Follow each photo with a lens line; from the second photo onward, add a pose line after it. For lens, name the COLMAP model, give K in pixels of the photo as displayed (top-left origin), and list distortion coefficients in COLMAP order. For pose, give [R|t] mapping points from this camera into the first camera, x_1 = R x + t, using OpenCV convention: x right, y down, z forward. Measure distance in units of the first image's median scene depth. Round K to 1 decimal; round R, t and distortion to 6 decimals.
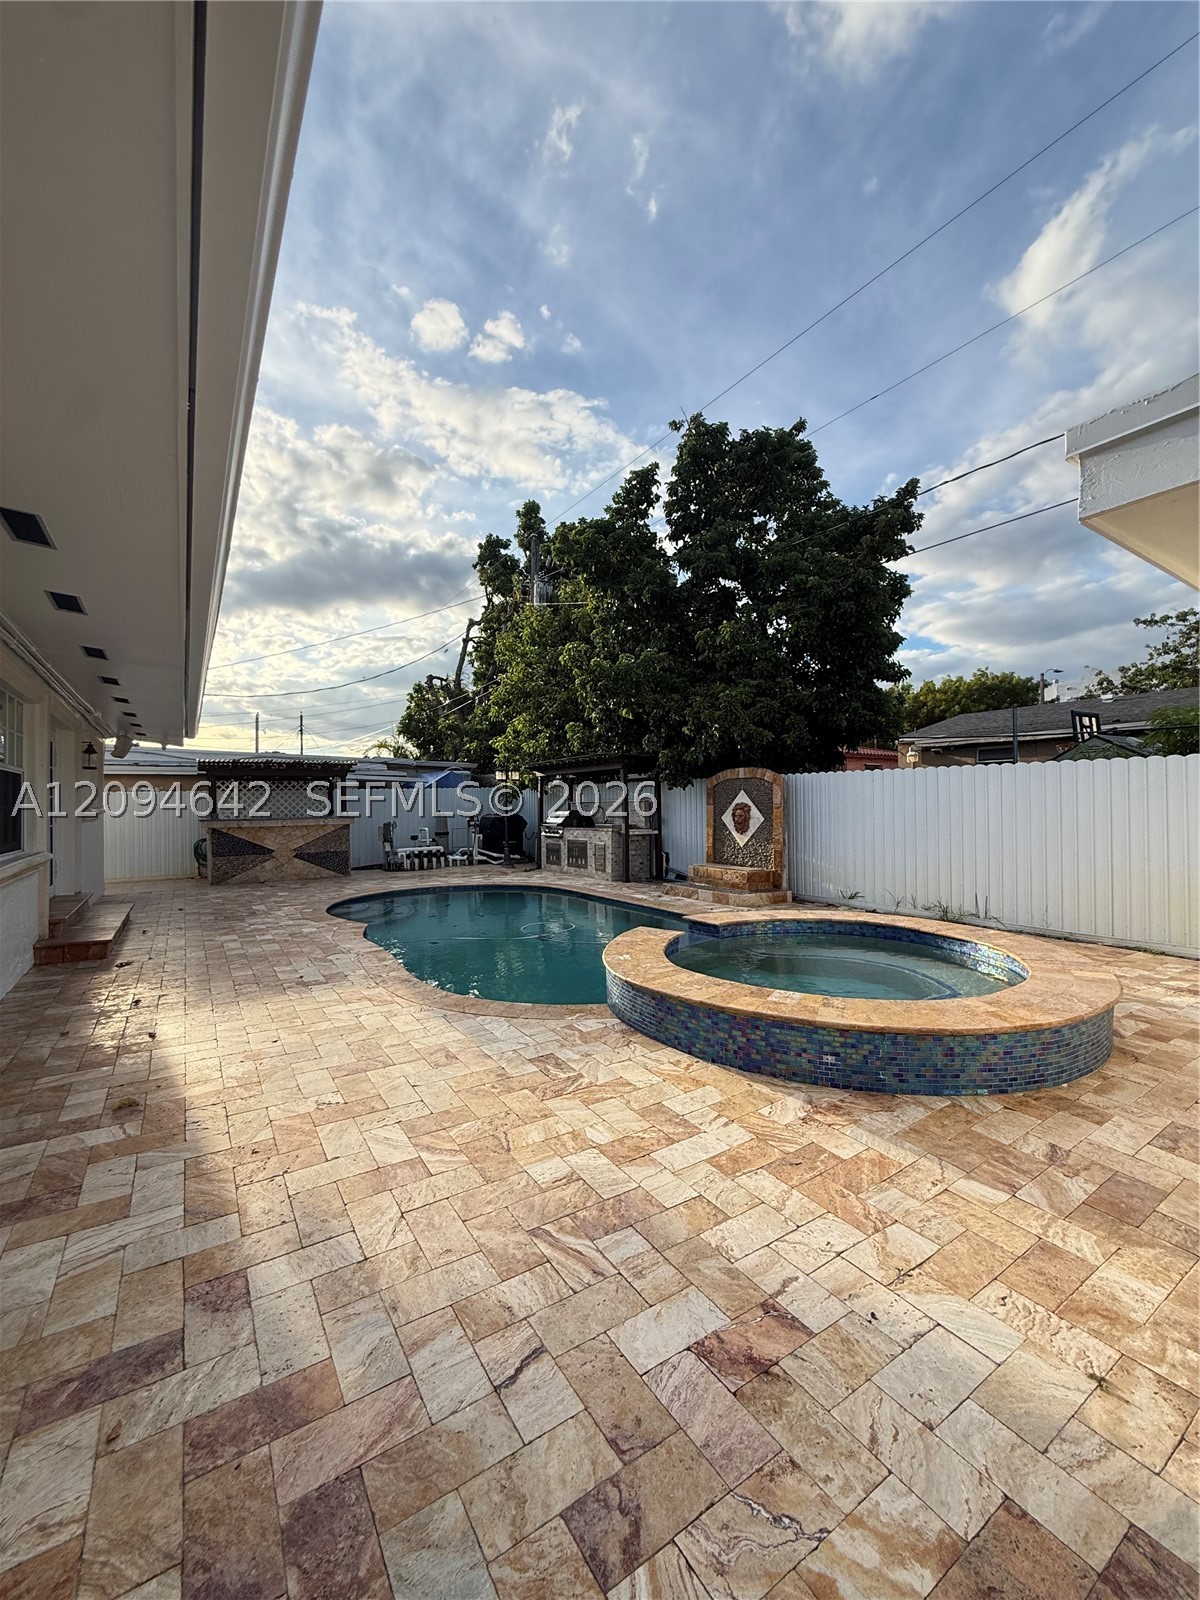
lens RADIAL K [[644.4, 0, 600.8], [0, 644.4, 802.5], [0, 0, 1]] dist [-0.000498, -0.000132]
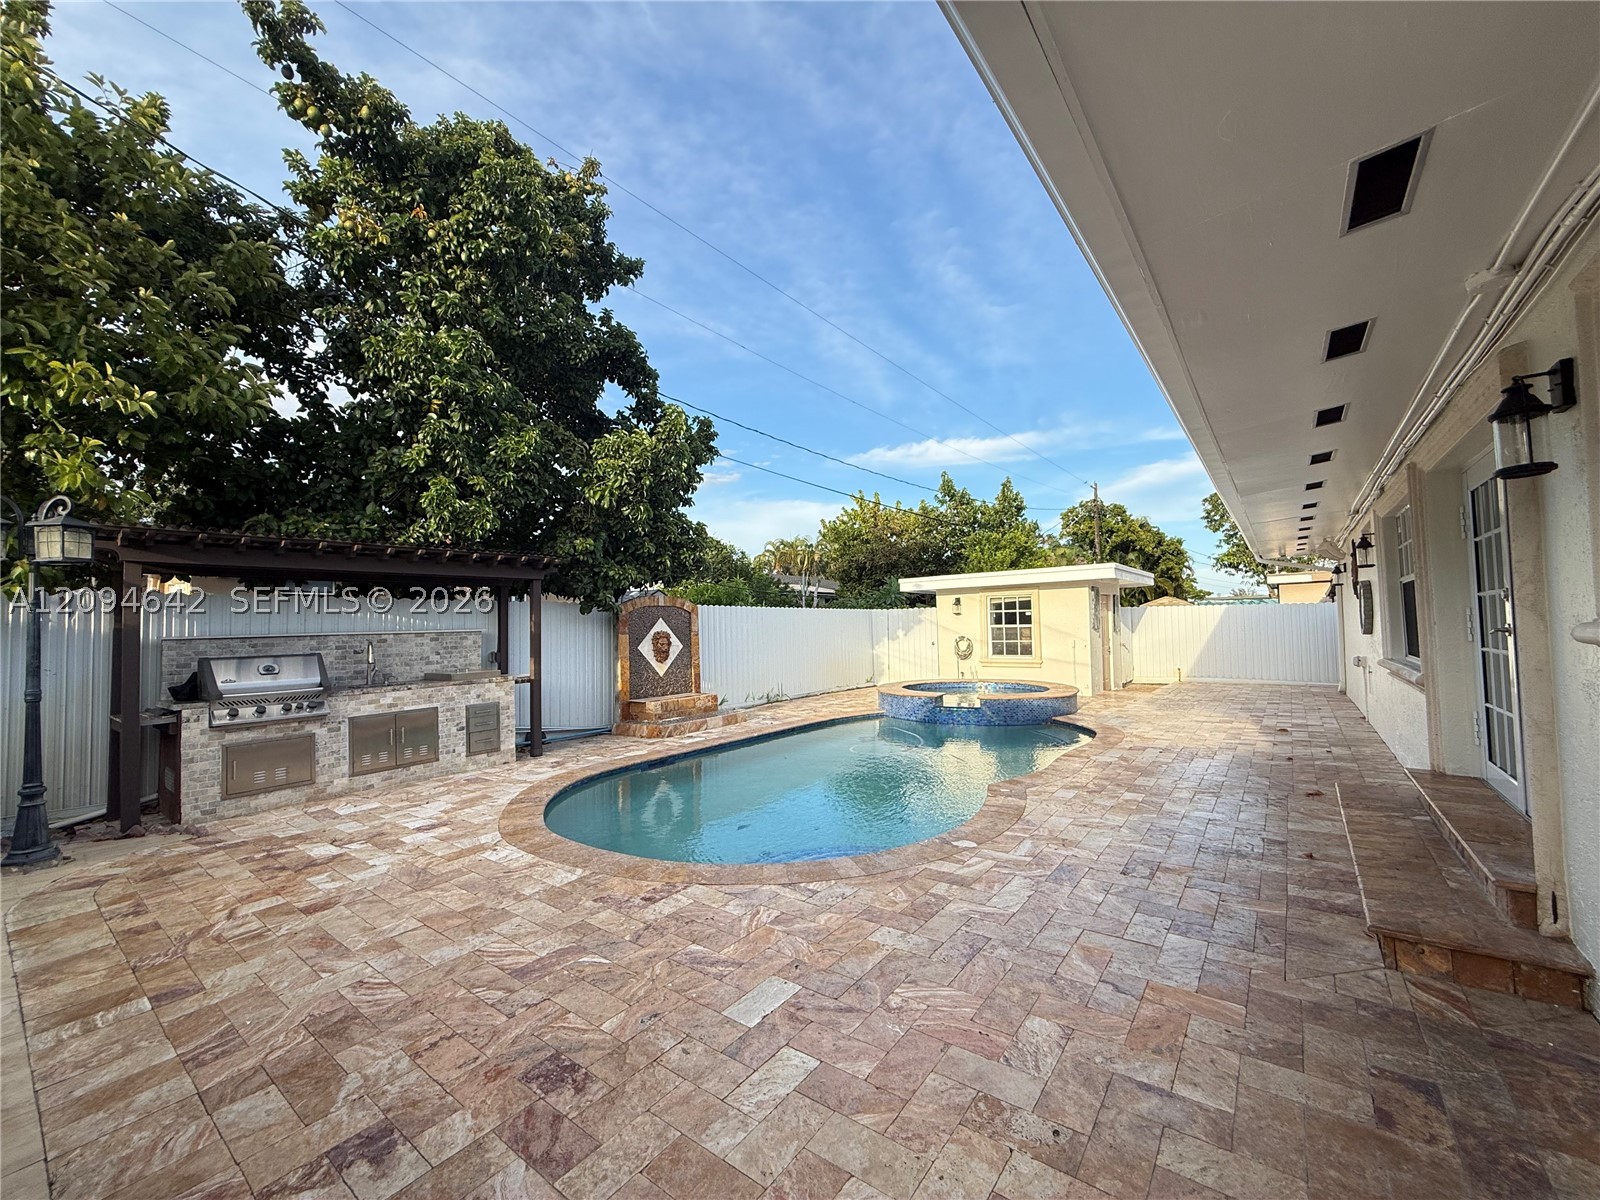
lens RADIAL K [[644.4, 0, 799.1], [0, 644.4, 598.2], [0, 0, 1]] dist [-0.000498, -0.000132]
pose [[-0.332834, 0.044595, 0.941930, -0.778508], [0.009672, 0.998990, -0.043879, -0.004519], [-0.942936, -0.005494, -0.332929, 1.130500]]
